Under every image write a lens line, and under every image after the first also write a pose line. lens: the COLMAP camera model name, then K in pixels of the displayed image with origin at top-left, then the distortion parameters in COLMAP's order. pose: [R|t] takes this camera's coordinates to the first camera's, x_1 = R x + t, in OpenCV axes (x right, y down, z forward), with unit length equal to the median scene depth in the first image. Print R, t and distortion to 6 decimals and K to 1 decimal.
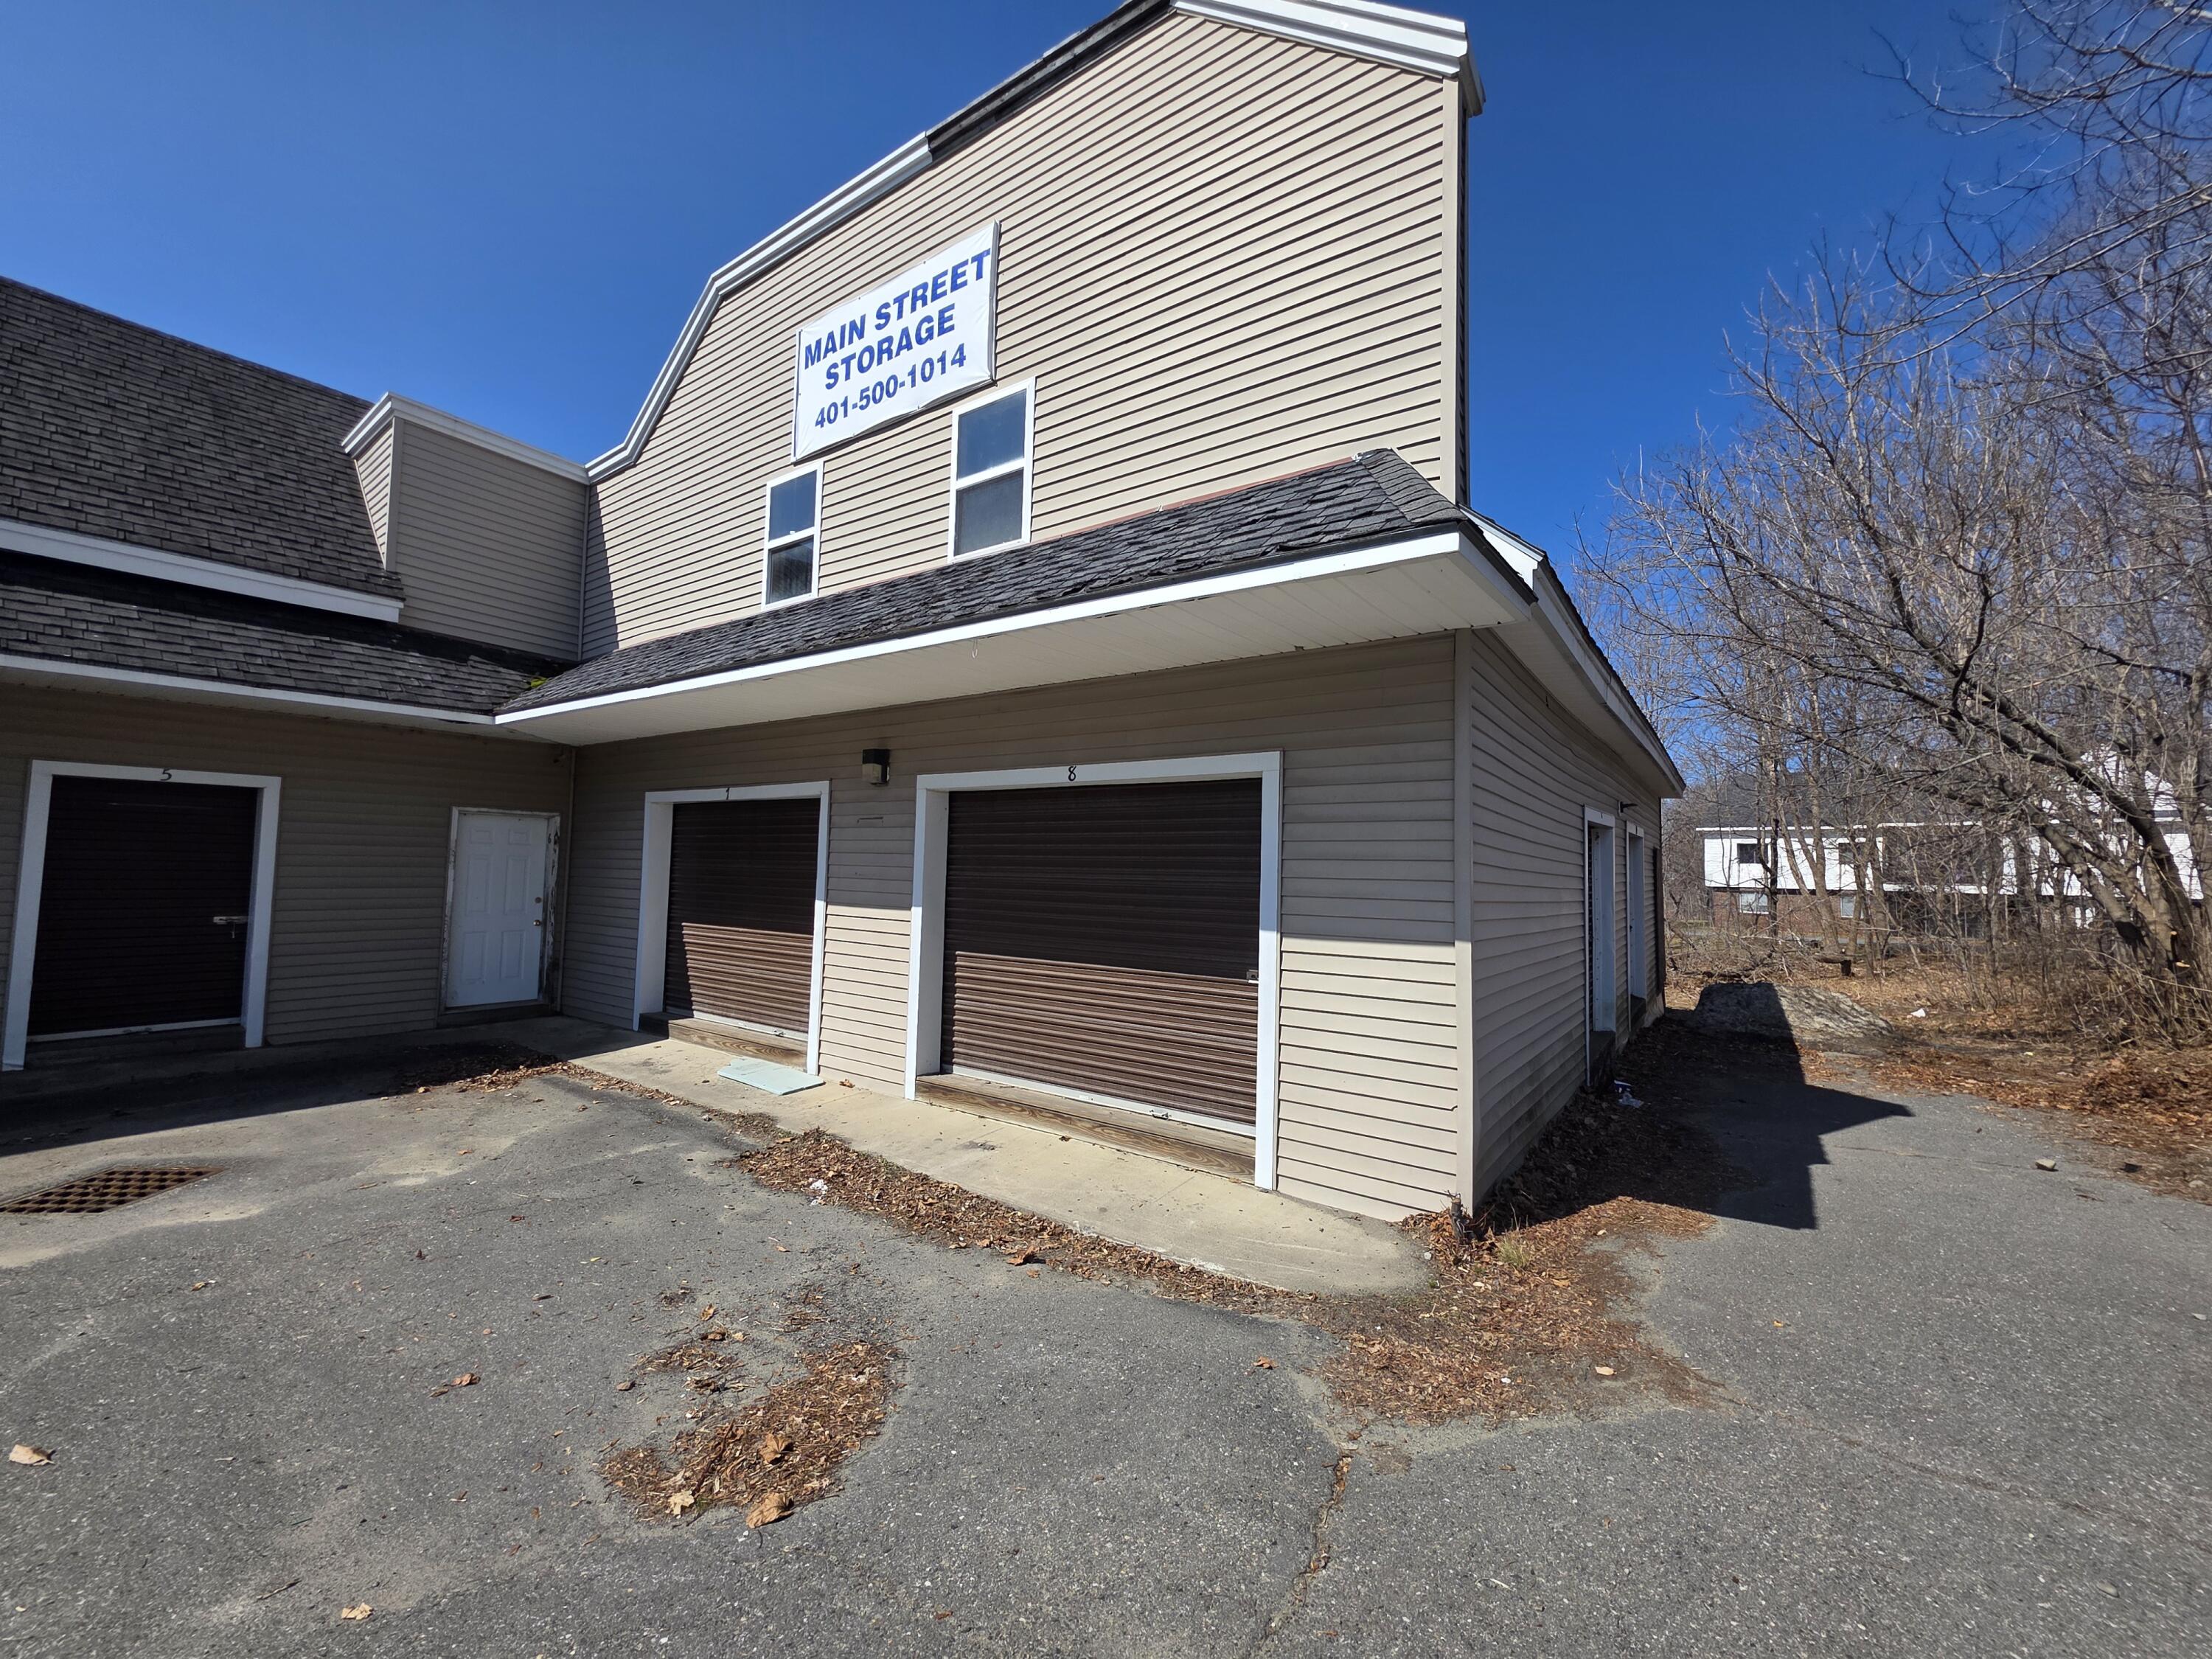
lens RADIAL K [[889.2, 0, 1105.5], [0, 889.2, 822.2], [0, 0, 1]] dist [0.002525, 0.000215]
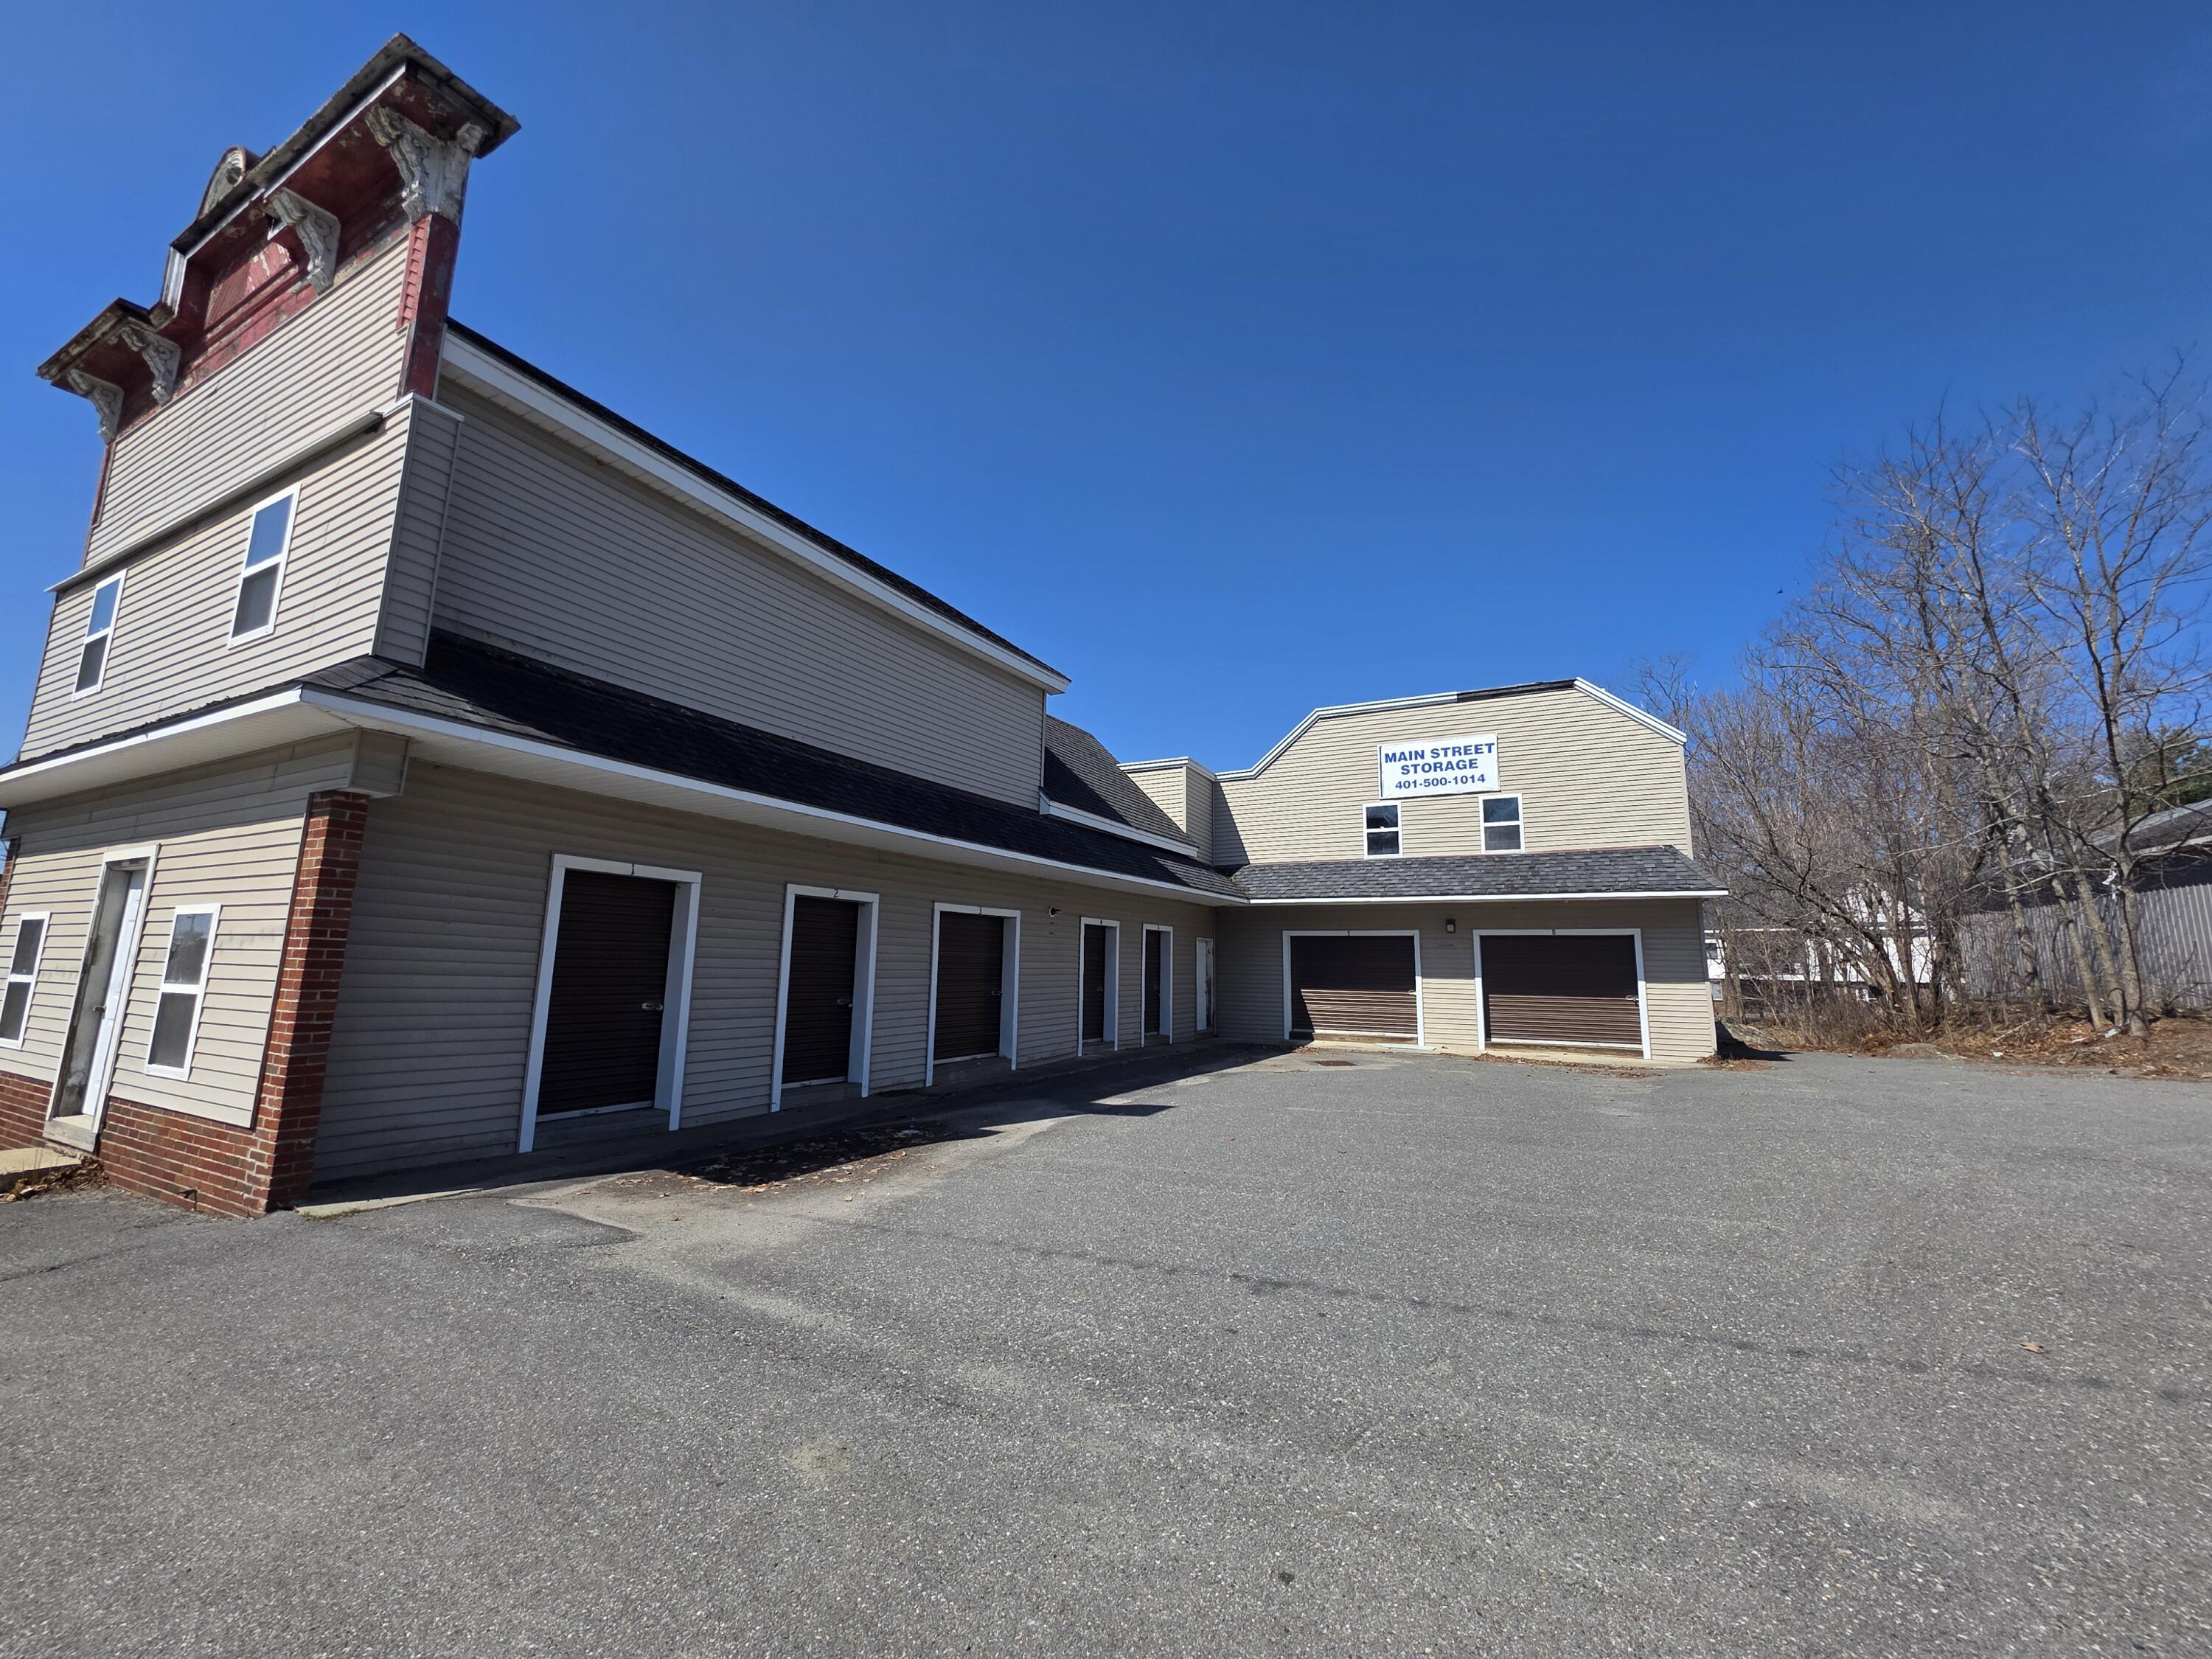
lens RADIAL K [[889.2, 0, 1107.0], [0, 889.2, 835.6], [0, 0, 1]] dist [0.002525, 0.000215]
pose [[0.991272, 0.013229, 0.131166, -1.577539], [-0.000772, 0.995518, -0.094574, -0.075266], [-0.131829, 0.093647, 0.986839, -1.472699]]
